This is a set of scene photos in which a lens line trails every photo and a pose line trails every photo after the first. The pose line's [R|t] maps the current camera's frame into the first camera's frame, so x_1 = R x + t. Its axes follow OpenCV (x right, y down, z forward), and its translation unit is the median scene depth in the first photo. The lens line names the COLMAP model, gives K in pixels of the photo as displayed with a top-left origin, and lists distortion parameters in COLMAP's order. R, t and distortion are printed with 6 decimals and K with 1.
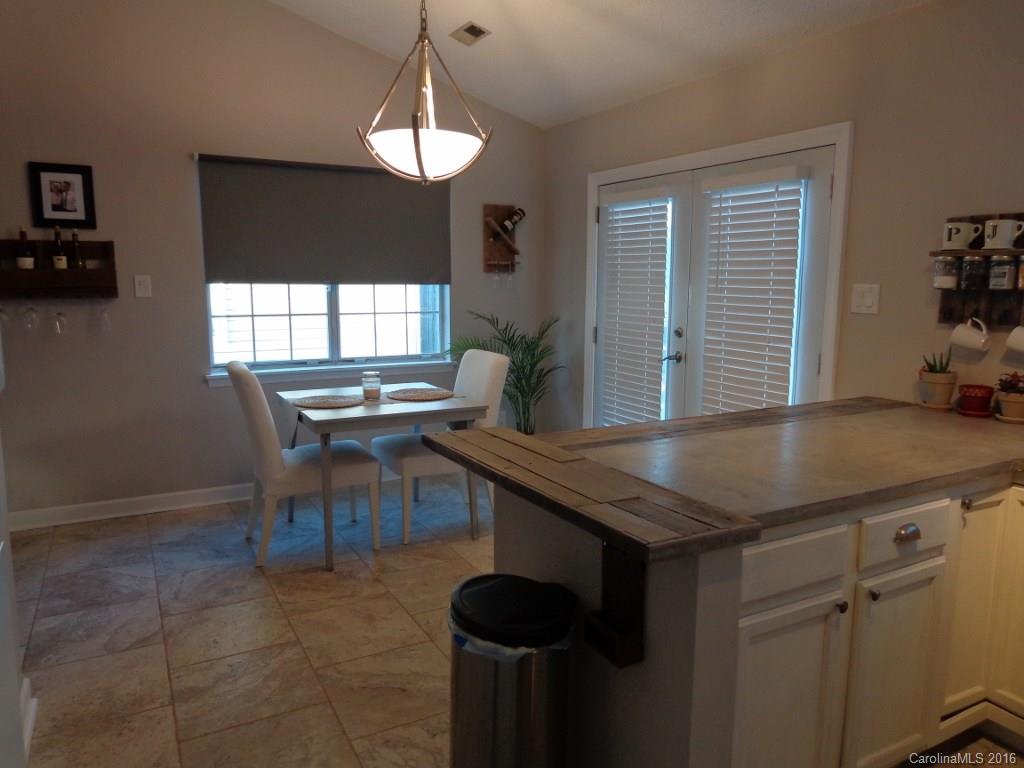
lens RADIAL K [[721.6, 0, 511.0], [0, 721.6, 386.3], [0, 0, 1]] dist [0.007582, 0.003406]
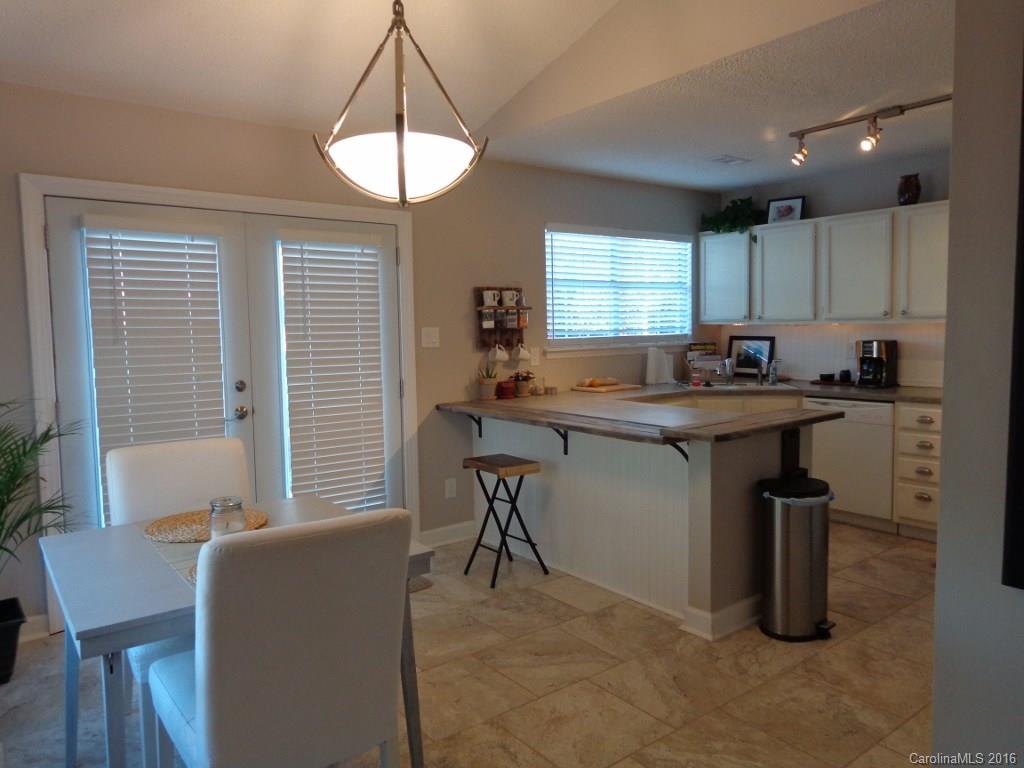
lens RADIAL K [[721.6, 0, 509.2], [0, 721.6, 380.6], [0, 0, 1]] dist [0.007582, 0.003406]
pose [[-0.155657, -0.080995, 0.984485, -0.999927], [0.163138, 0.980840, 0.106489, -0.171979], [-0.974247, 0.177182, -0.139461, 1.112772]]
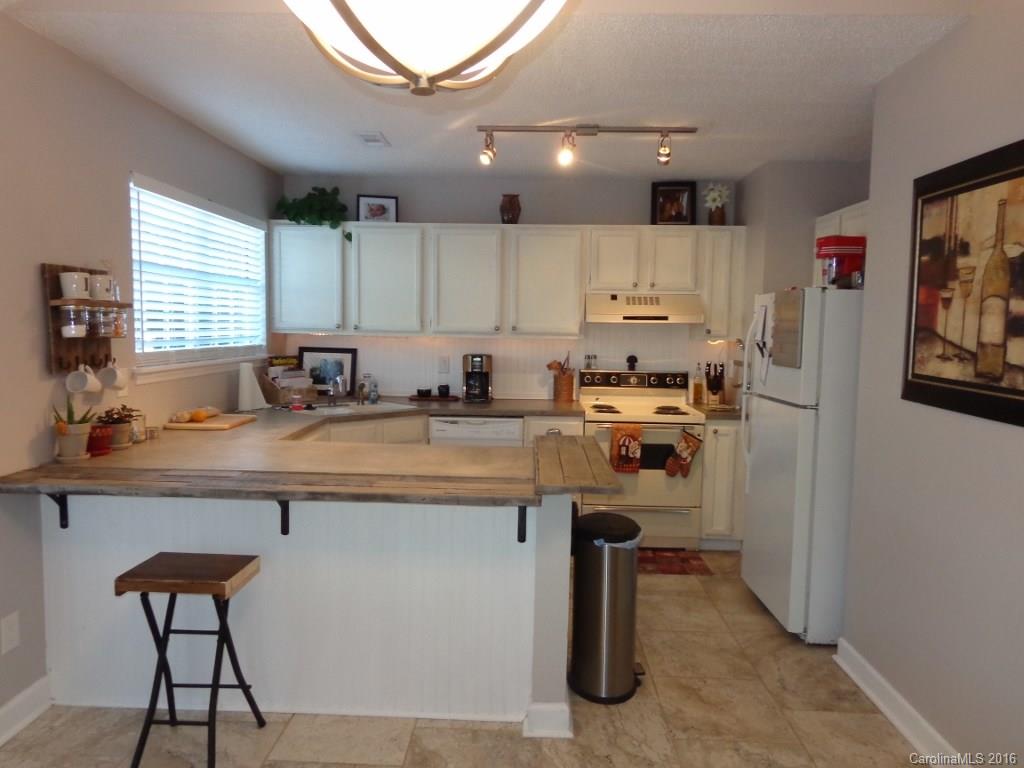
lens RADIAL K [[721.6, 0, 508.6], [0, 721.6, 381.3], [0, 0, 1]] dist [0.007582, 0.003406]
pose [[-0.859376, -0.060195, 0.507789, -0.375814], [0.053923, 0.976842, 0.207056, -0.228479], [-0.508493, 0.205321, -0.836229, 1.411667]]
